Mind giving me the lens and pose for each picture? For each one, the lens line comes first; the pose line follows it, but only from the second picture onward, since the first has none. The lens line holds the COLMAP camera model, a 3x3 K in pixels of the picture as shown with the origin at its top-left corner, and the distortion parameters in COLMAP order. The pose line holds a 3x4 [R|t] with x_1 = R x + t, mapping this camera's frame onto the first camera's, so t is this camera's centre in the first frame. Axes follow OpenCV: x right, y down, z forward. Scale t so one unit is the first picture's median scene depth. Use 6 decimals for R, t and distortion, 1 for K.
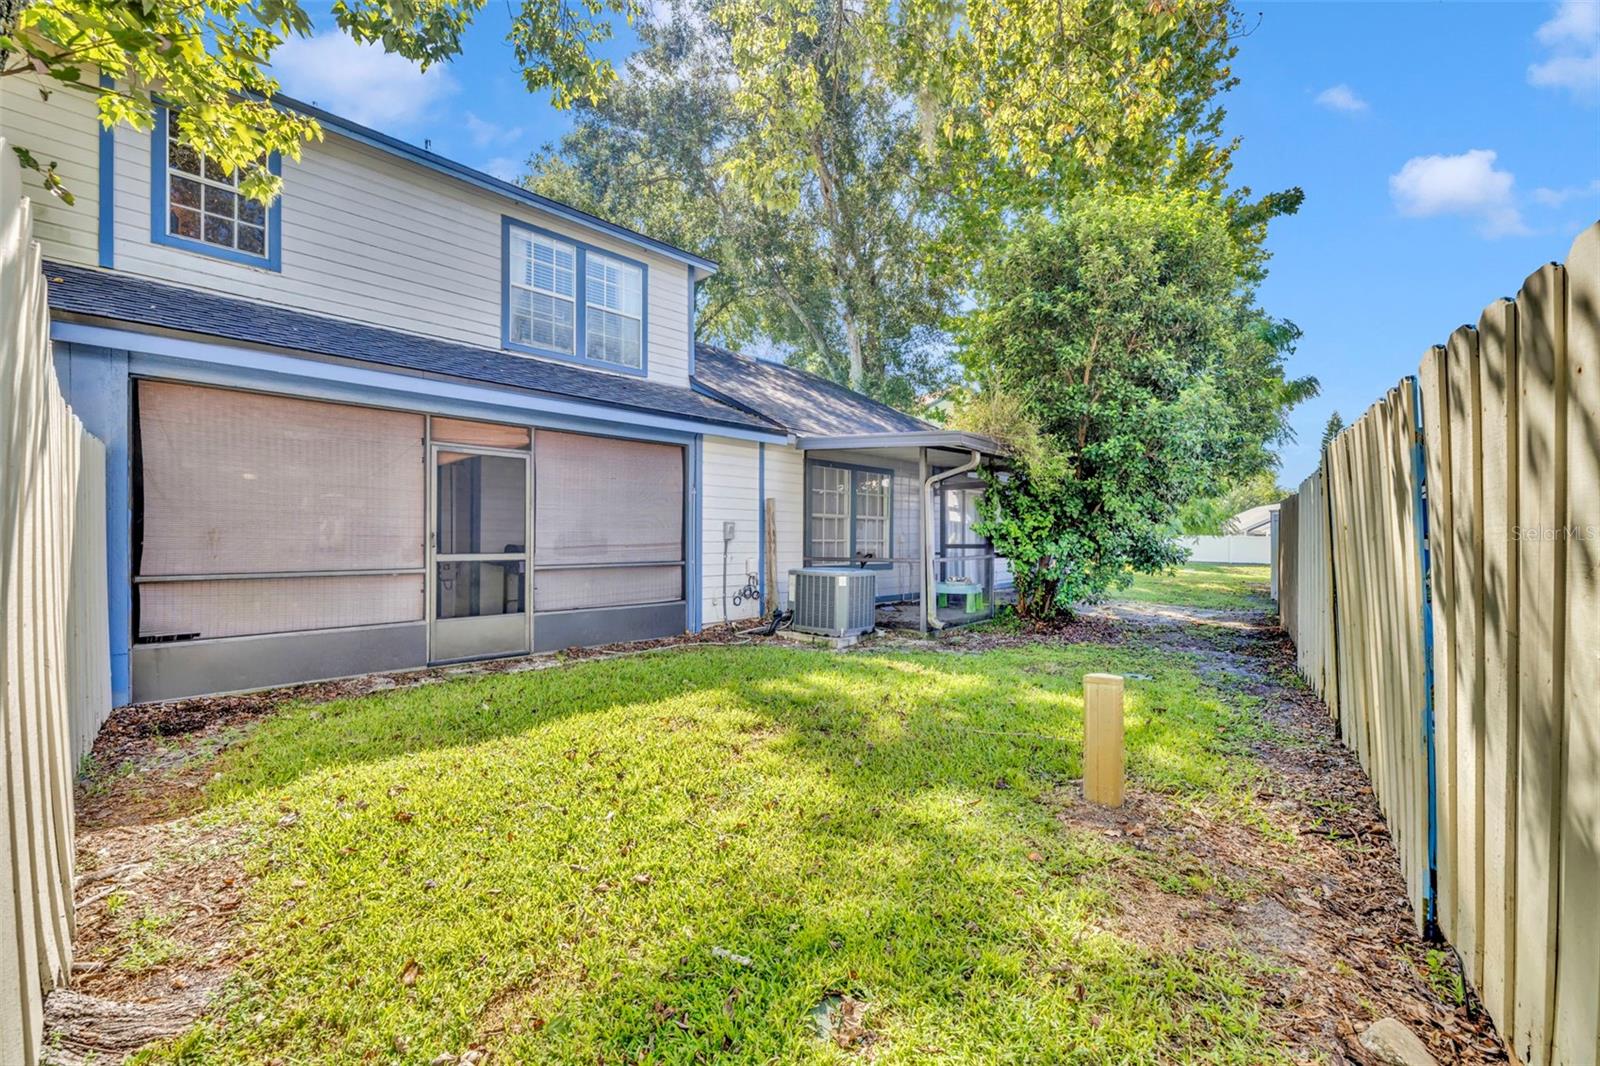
lens RADIAL K [[658.2, 0, 804.7], [0, 658.2, 536.0], [0, 0, 1]] dist [-0.000026, -0.000075]
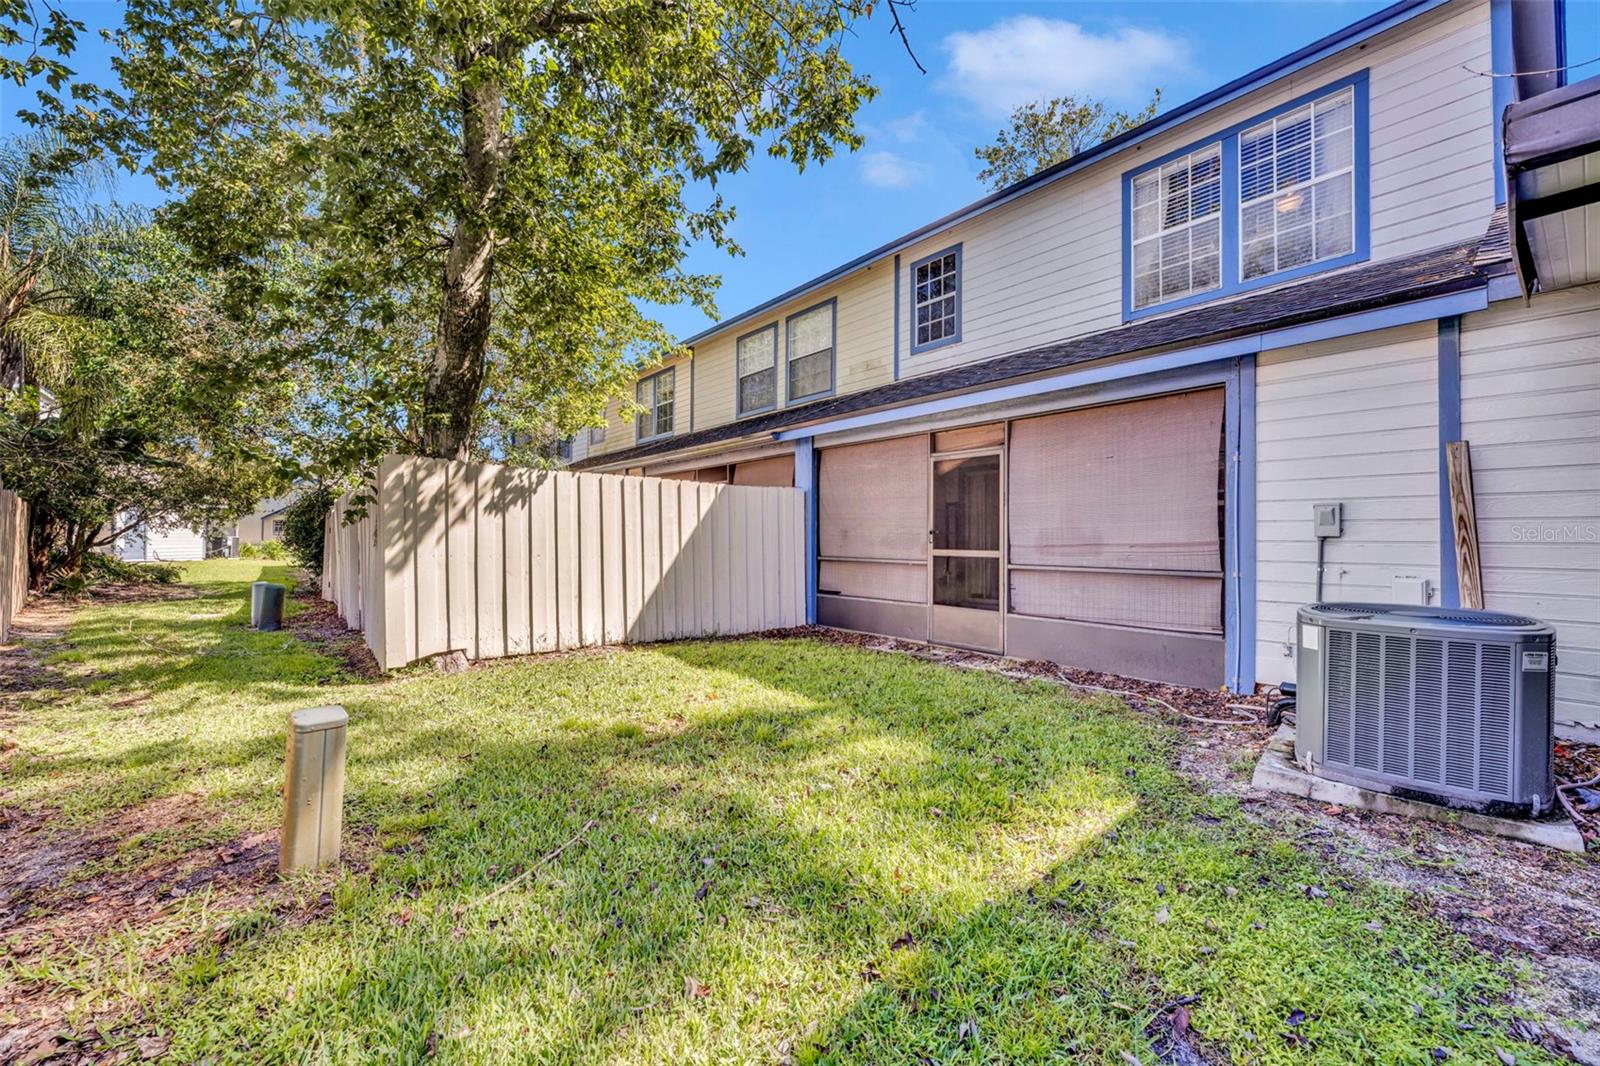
lens RADIAL K [[658.2, 0, 804.7], [0, 658.2, 536.0], [0, 0, 1]] dist [-0.000026, -0.000075]
pose [[-0.135372, -0.008426, -0.990759, 0.568567], [-0.003856, 0.999961, -0.007978, 0.012827], [0.990787, 0.002741, -0.135399, 0.832964]]
